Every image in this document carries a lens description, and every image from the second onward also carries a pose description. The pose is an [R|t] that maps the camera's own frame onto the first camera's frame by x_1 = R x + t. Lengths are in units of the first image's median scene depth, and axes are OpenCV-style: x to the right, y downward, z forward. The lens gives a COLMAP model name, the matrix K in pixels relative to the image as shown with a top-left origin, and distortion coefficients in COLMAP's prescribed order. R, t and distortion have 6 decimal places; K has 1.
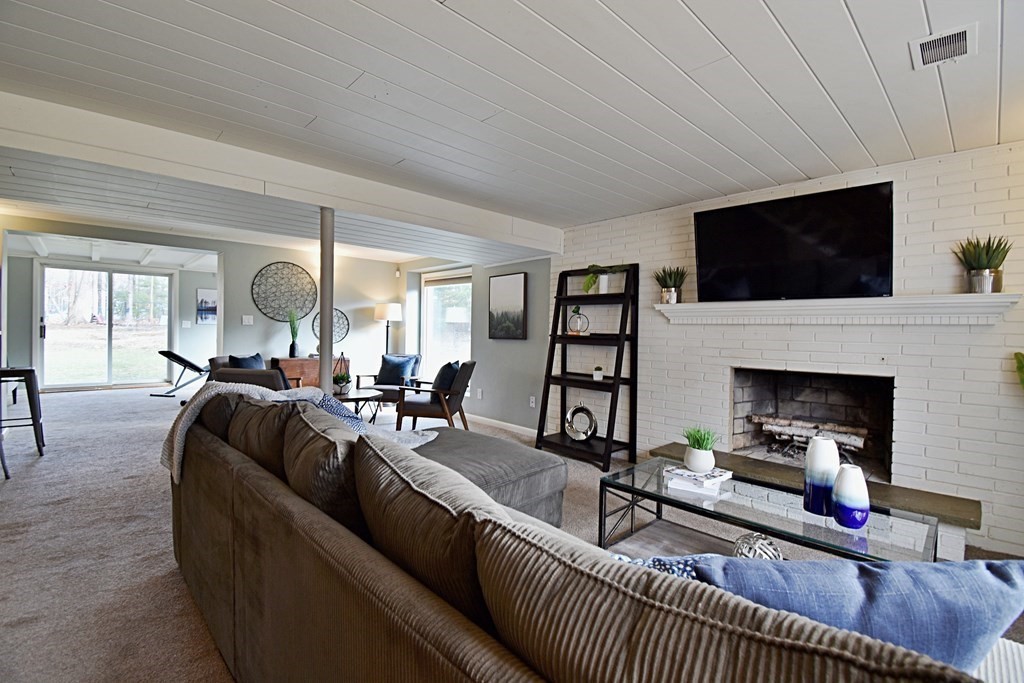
lens RADIAL K [[452.6, 0, 511.8], [0, 452.6, 337.4], [0, 0, 1]] dist [0.011912, -0.023318]
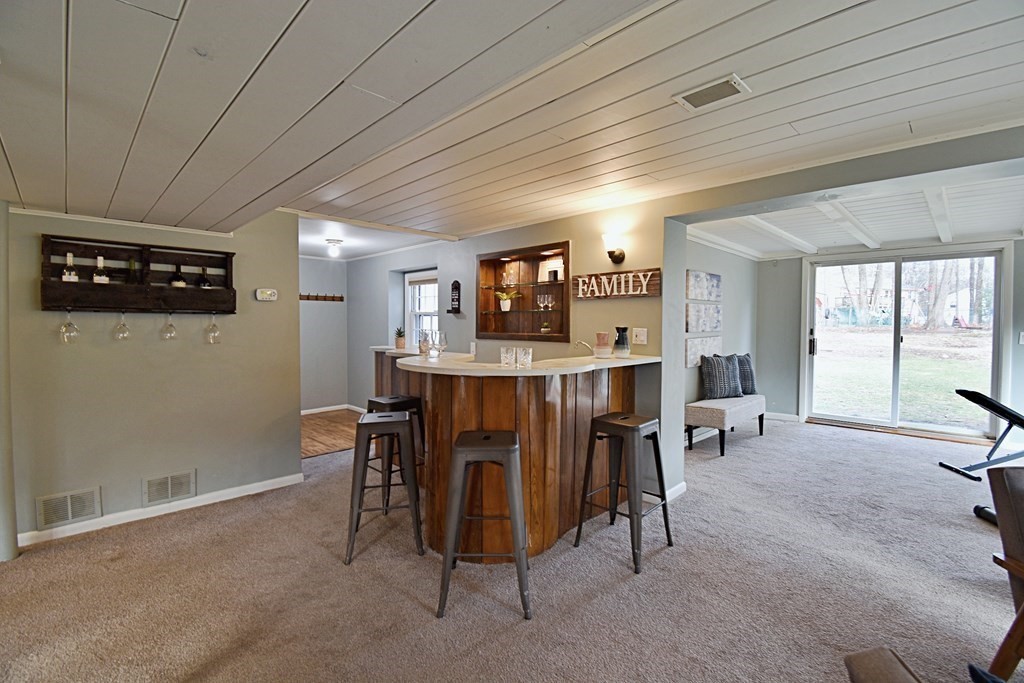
lens RADIAL K [[452.6, 0, 511.8], [0, 452.6, 337.4], [0, 0, 1]] dist [0.011912, -0.023318]
pose [[0.023612, 0.013966, -0.999624, -0.240614], [-0.017949, 0.999747, 0.013543, -0.030982], [0.999560, 0.017622, 0.023857, 0.432369]]
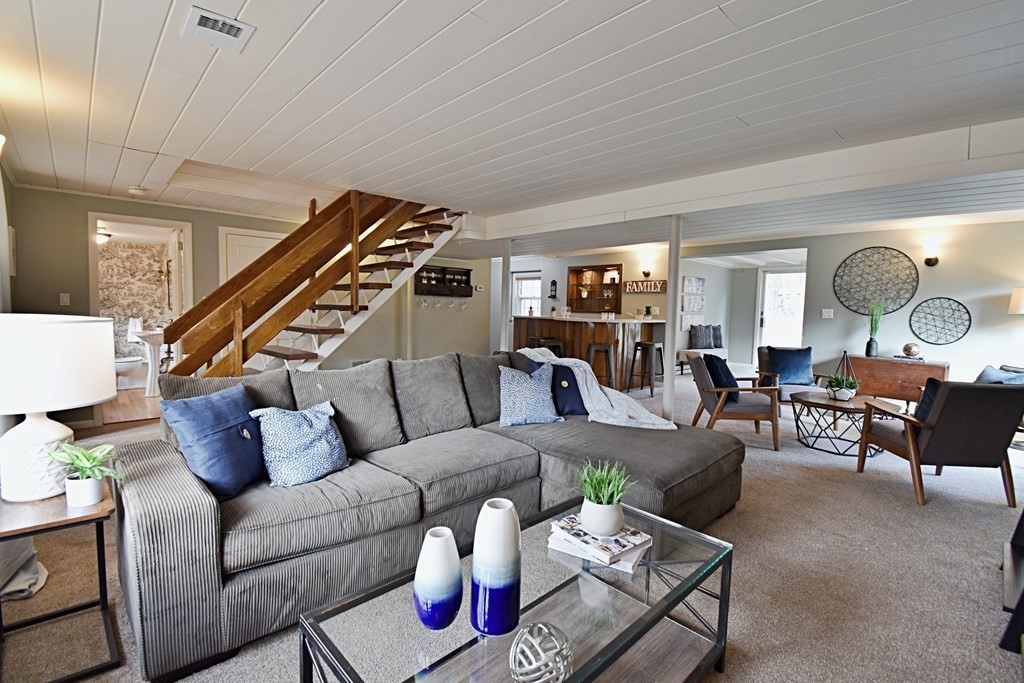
lens RADIAL K [[452.6, 0, 511.8], [0, 452.6, 337.4], [0, 0, 1]] dist [0.011912, -0.023318]
pose [[-0.010236, 0.050501, -0.998672, 0.314136], [-0.038451, 0.997965, 0.050859, -0.008344], [0.999208, 0.038921, -0.008274, 0.263664]]
